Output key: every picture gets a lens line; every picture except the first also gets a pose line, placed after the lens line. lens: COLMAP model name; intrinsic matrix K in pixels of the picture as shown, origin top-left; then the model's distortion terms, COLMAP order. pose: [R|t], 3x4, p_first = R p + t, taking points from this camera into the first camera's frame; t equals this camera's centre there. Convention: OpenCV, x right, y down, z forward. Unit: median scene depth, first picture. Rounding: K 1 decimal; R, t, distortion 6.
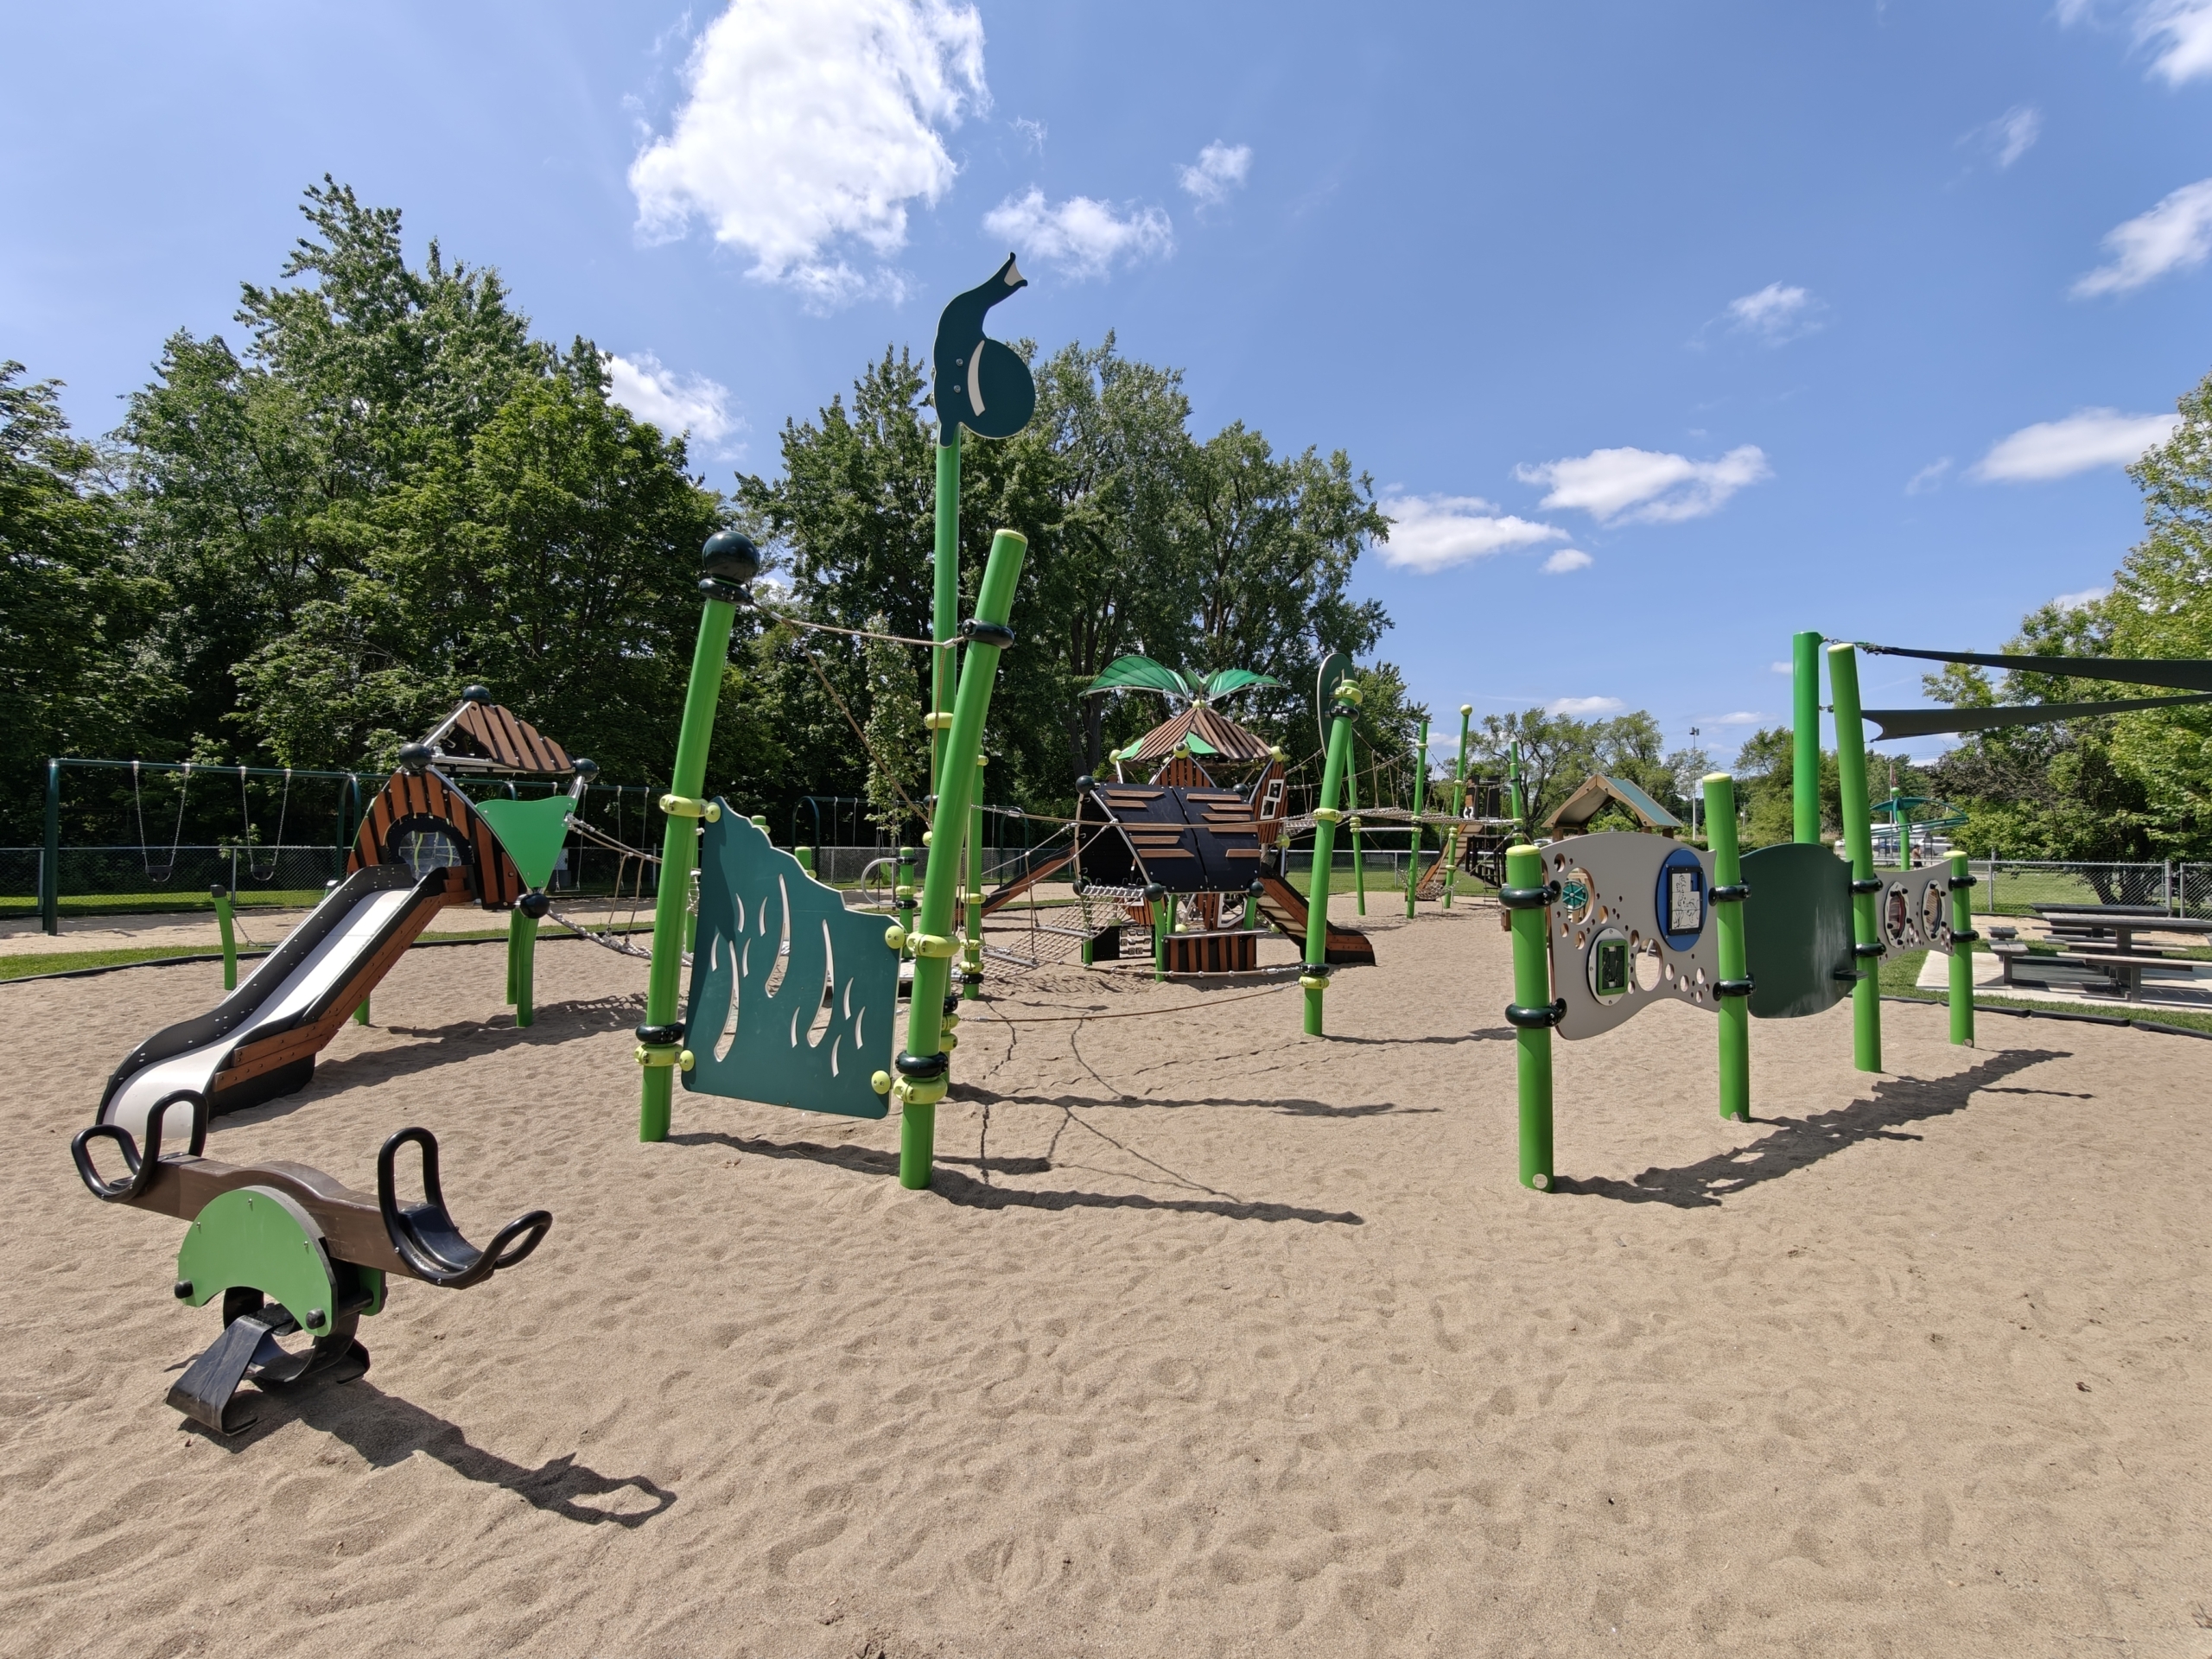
lens RADIAL K [[980.5, 0, 1116.5], [0, 980.5, 828.8], [0, 0, 1]] dist [-0.003034, -0.000831]
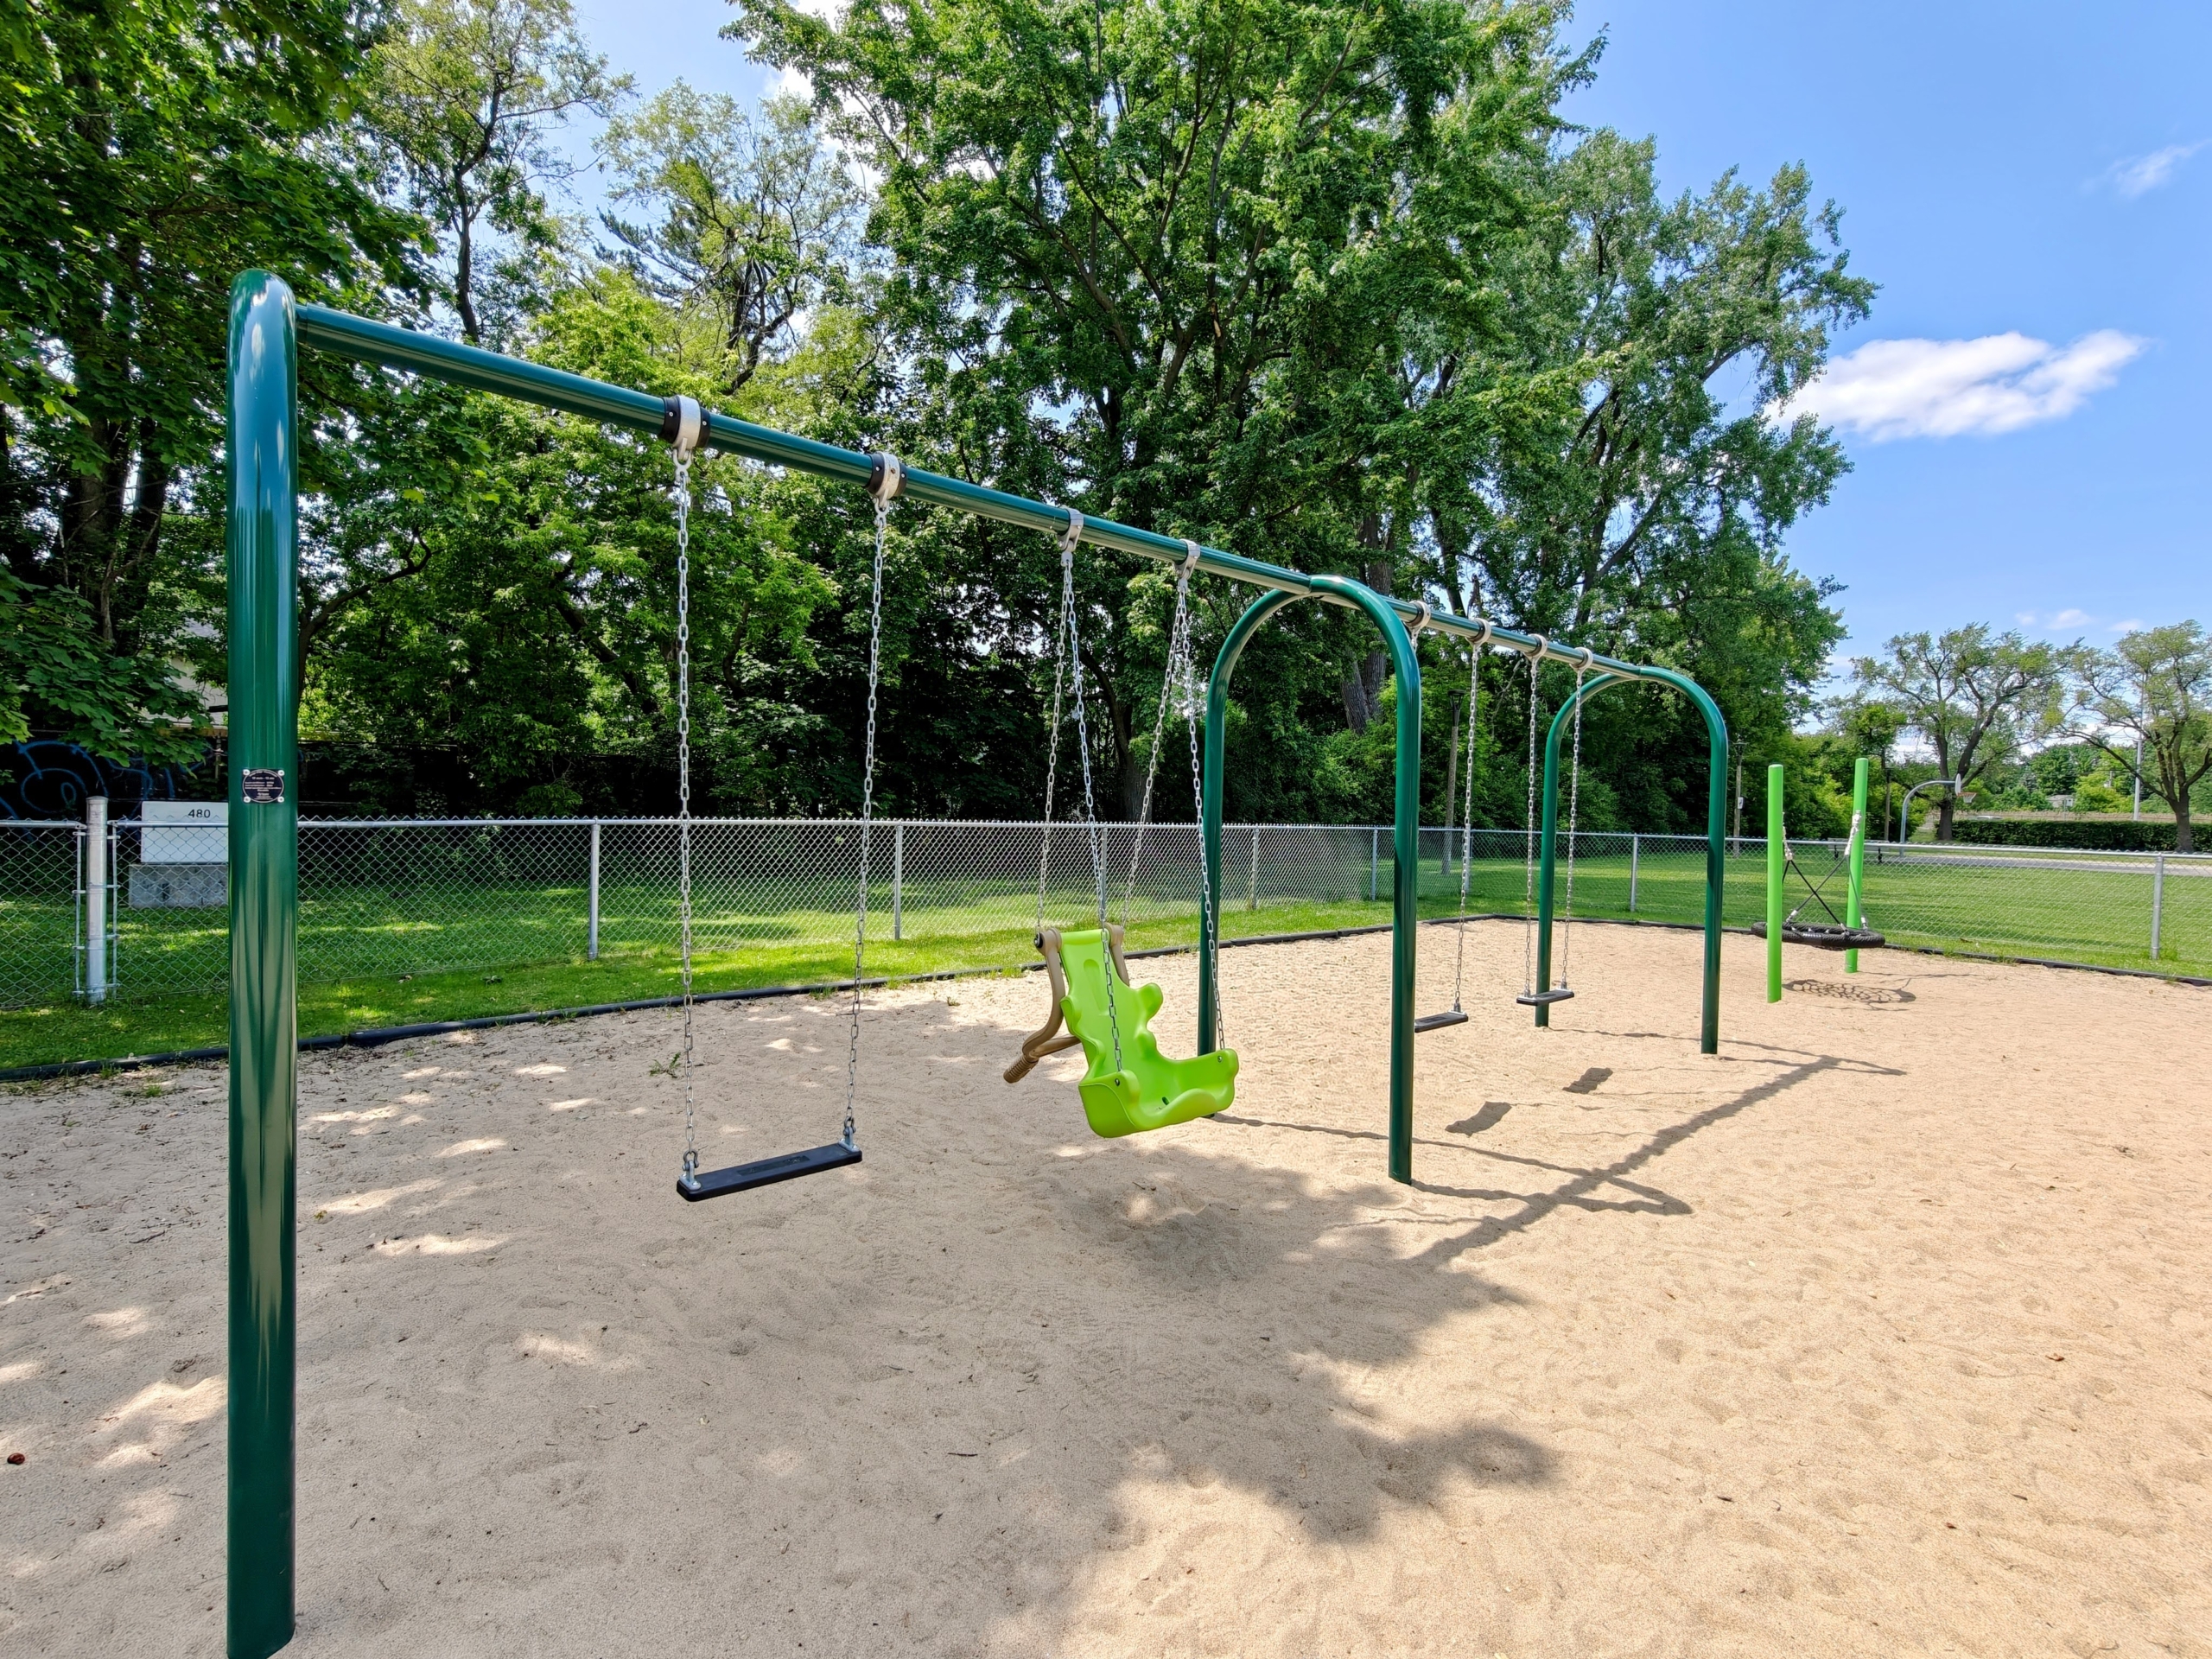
lens RADIAL K [[977.7, 0, 1115.3], [0, 977.7, 815.7], [0, 0, 1]] dist [0.000633, 0.000108]
pose [[0.986879, 0.030907, -0.158474, -0.121284], [-0.025554, 0.999036, 0.035706, 0.001488], [0.159425, -0.031188, 0.986717, 0.553621]]
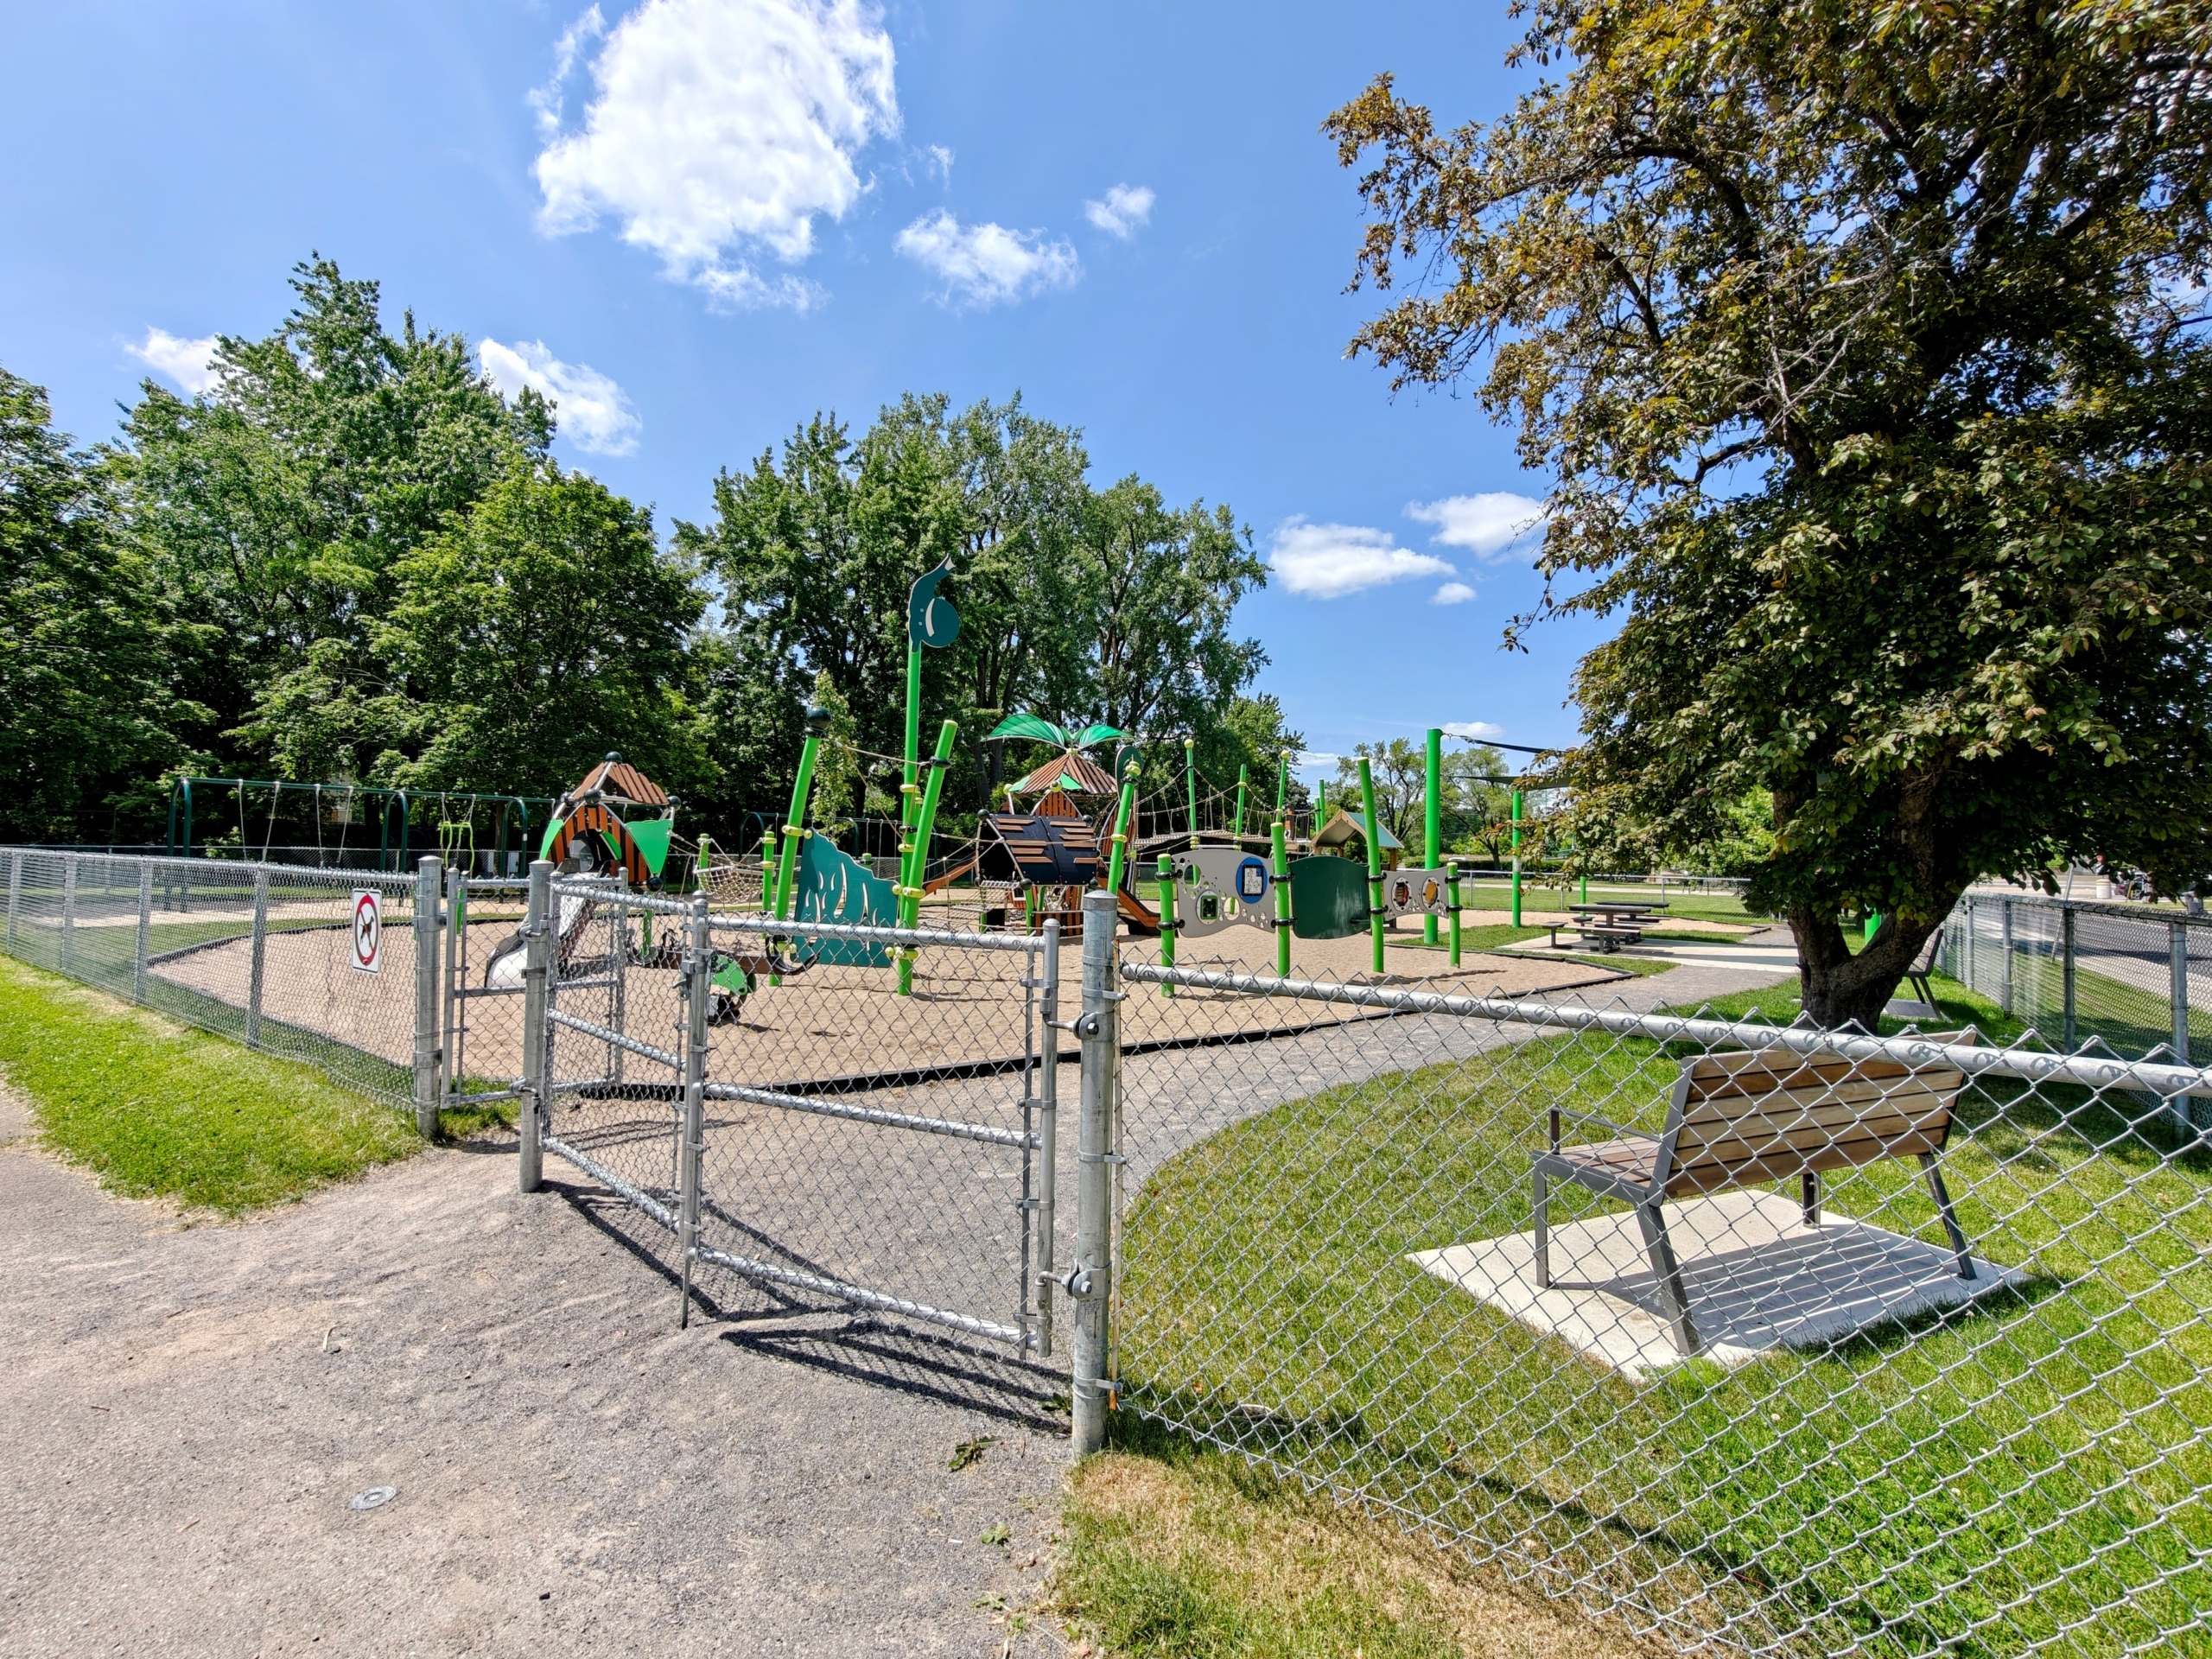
lens RADIAL K [[980.5, 0, 1116.5], [0, 980.5, 828.8], [0, 0, 1]] dist [-0.003034, -0.000831]
pose [[0.995067, 0.015959, 0.097910, 0.006672], [-0.014590, 0.999786, -0.014685, -0.000872], [-0.098123, 0.013184, 0.995087, -0.146365]]
